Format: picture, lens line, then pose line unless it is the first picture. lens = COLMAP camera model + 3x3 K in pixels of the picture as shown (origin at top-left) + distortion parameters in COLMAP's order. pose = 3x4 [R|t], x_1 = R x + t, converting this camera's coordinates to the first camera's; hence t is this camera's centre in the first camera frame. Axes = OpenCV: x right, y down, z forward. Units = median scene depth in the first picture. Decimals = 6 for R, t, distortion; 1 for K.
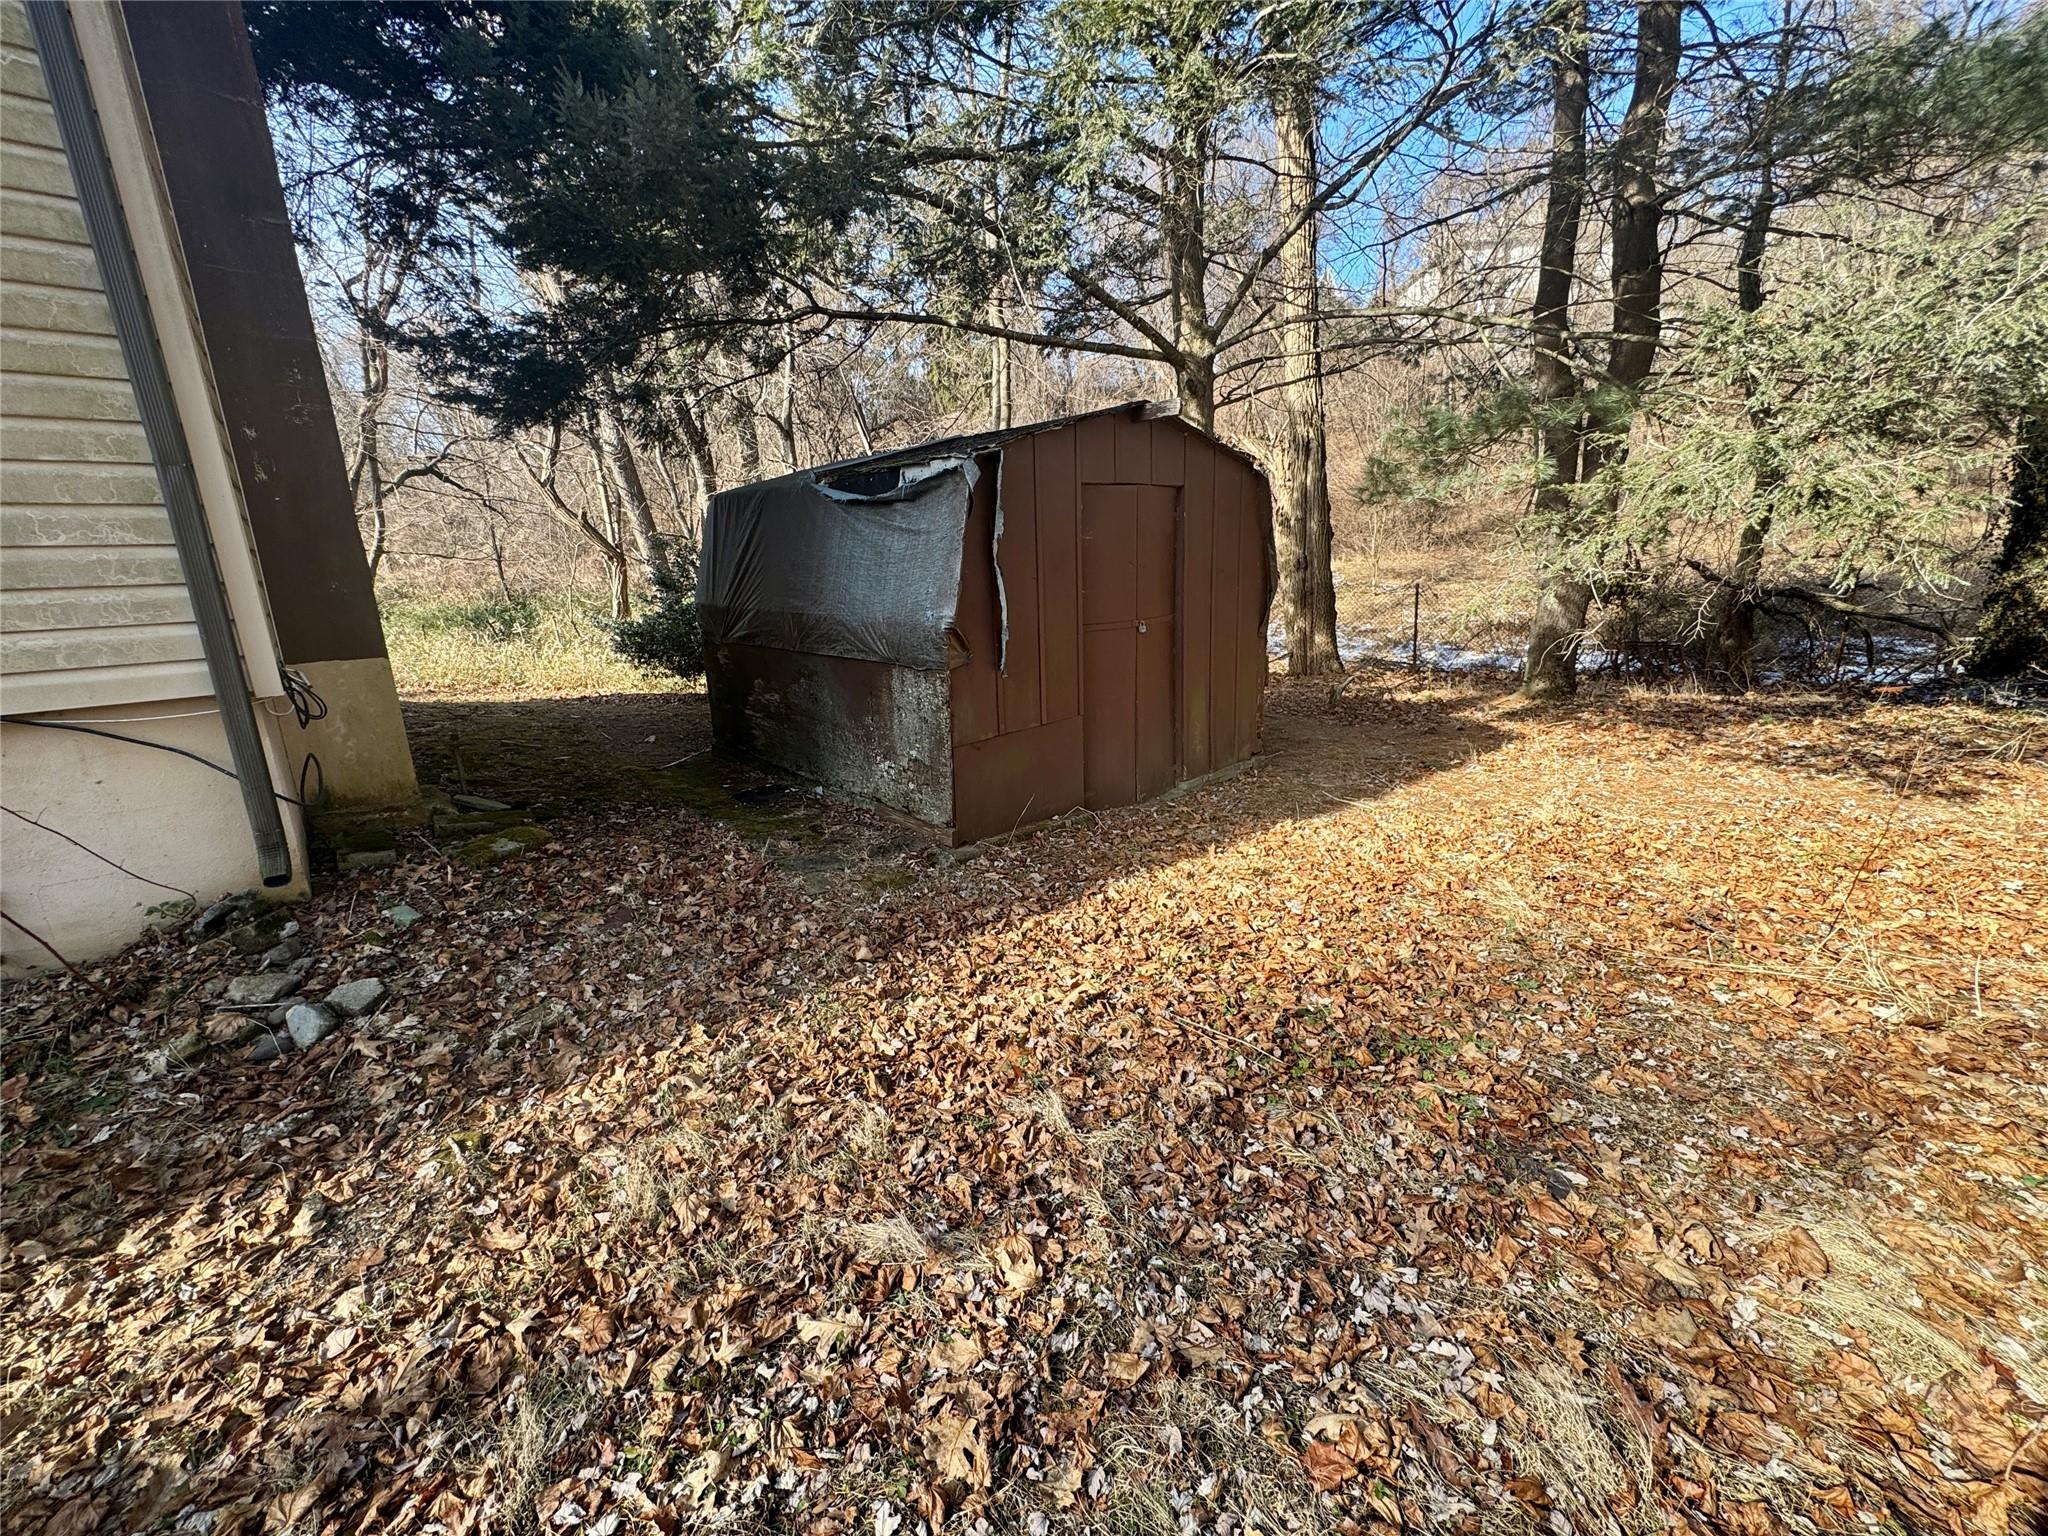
lens RADIAL K [[821.9, 0, 1029.2], [0, 821.9, 767.2], [0, 0, 1]] dist [-0.003252, 0.000144]
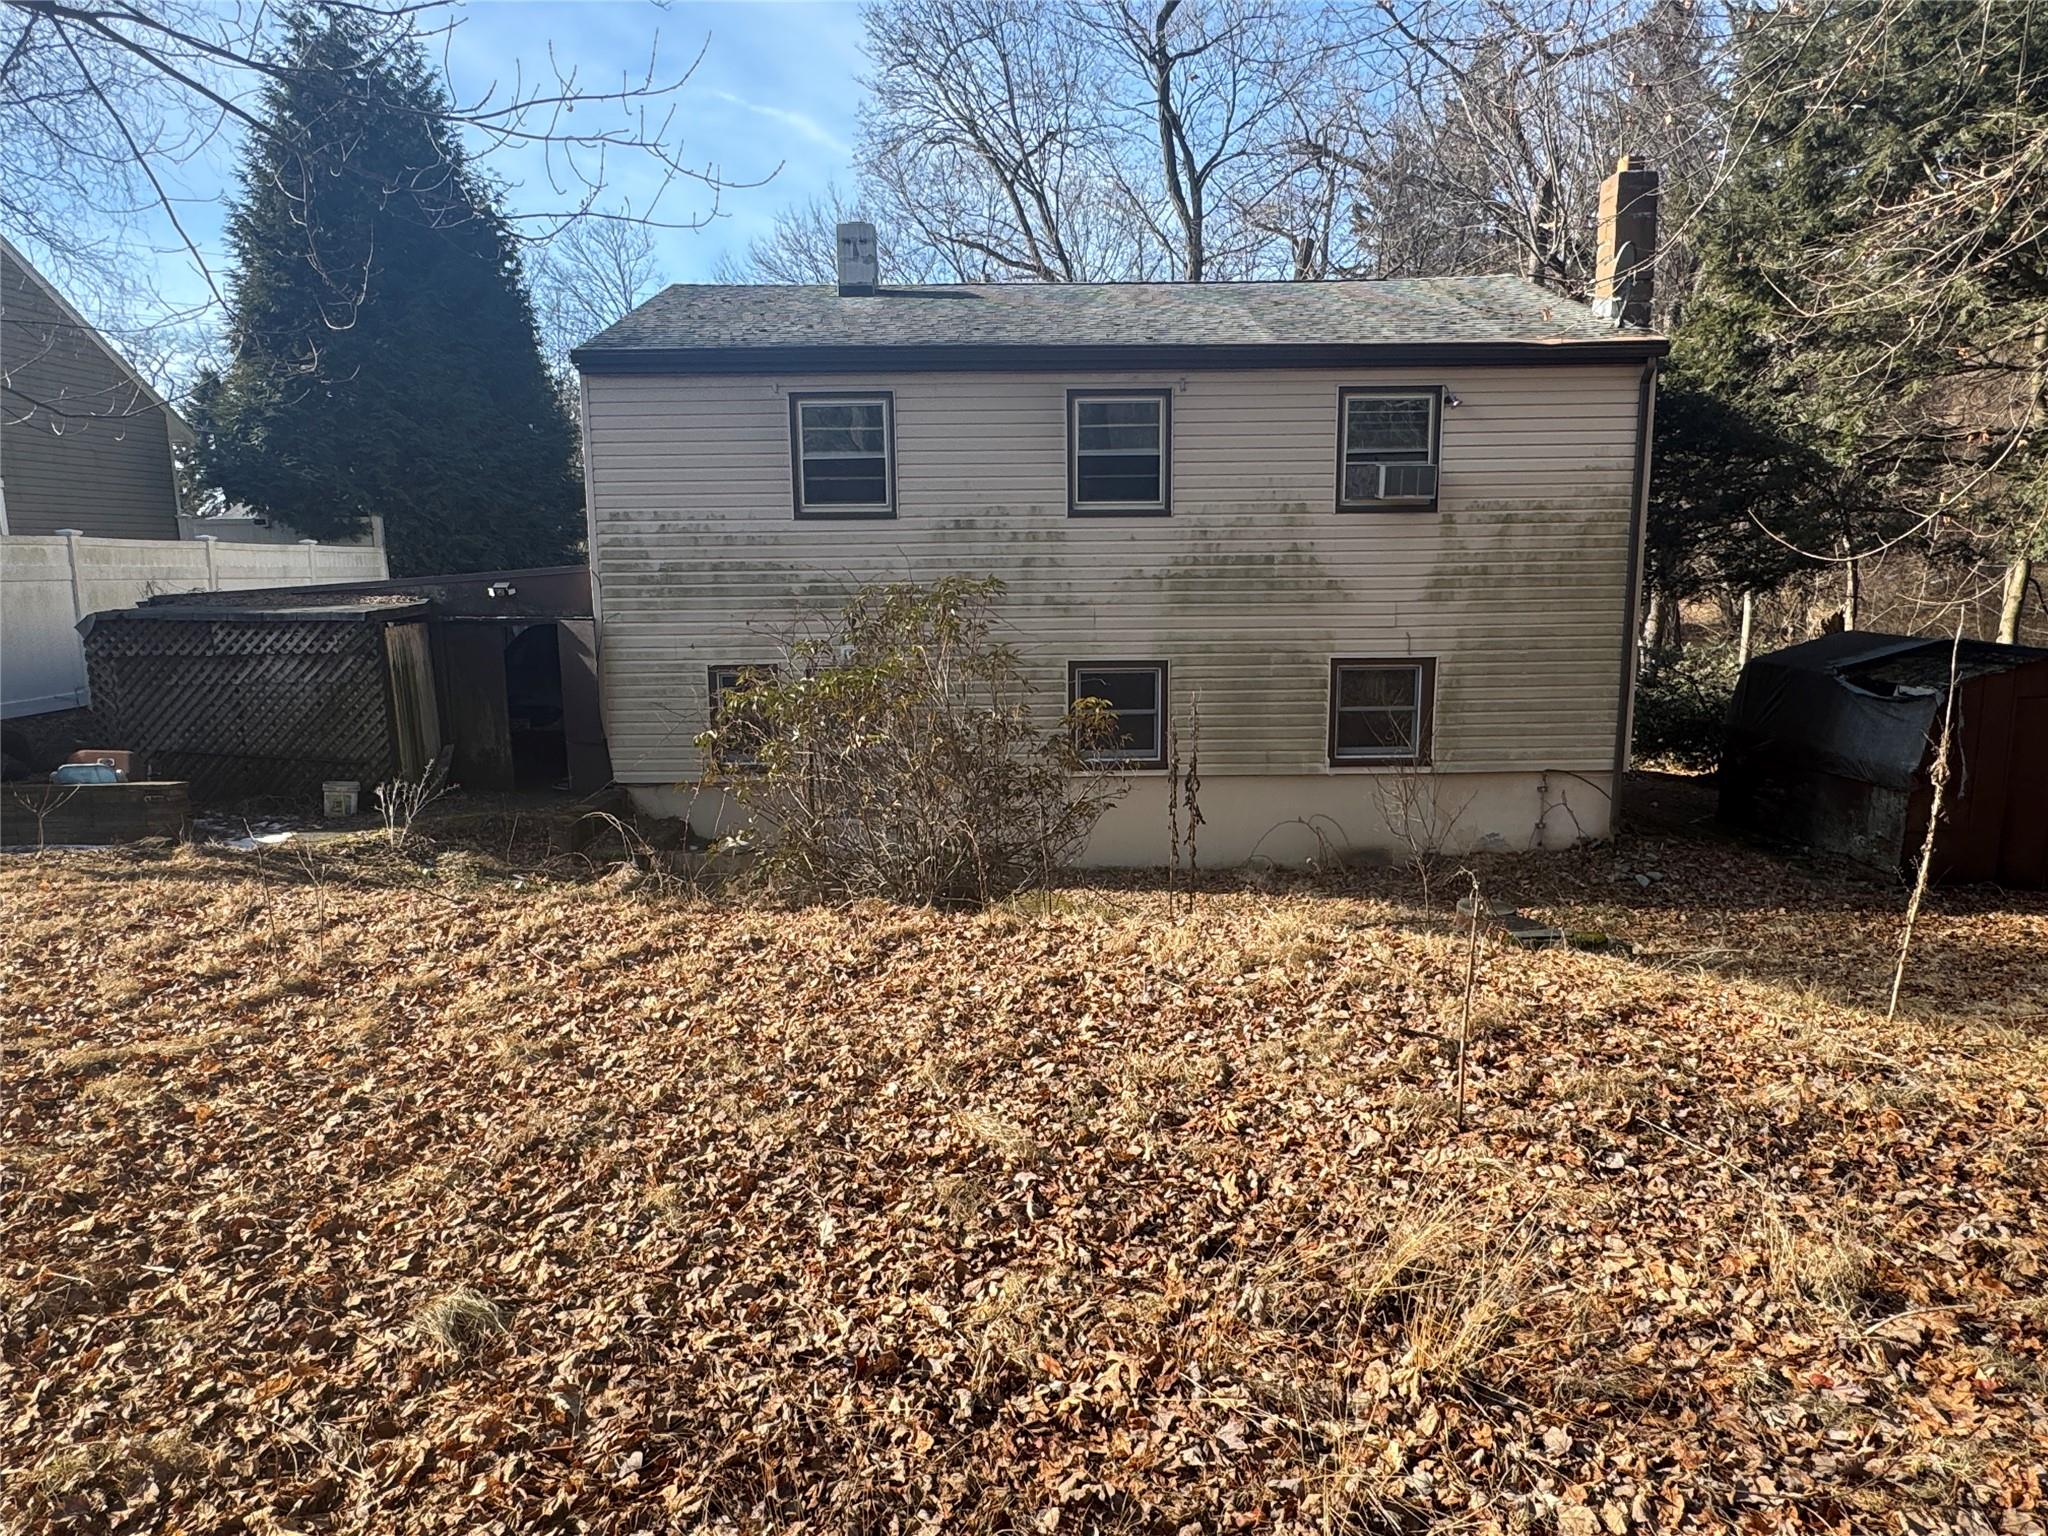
lens RADIAL K [[1268.3, 0, 1024.8], [0, 1268.3, 775.7], [0, 0, 1]] dist [-0.001573, 0.000689]
pose [[0.757512, 0.127775, -0.640195, 0.212392], [-0.172290, 0.985019, -0.007265, 0.208249], [0.629676, 0.115802, 0.768178, -2.424843]]
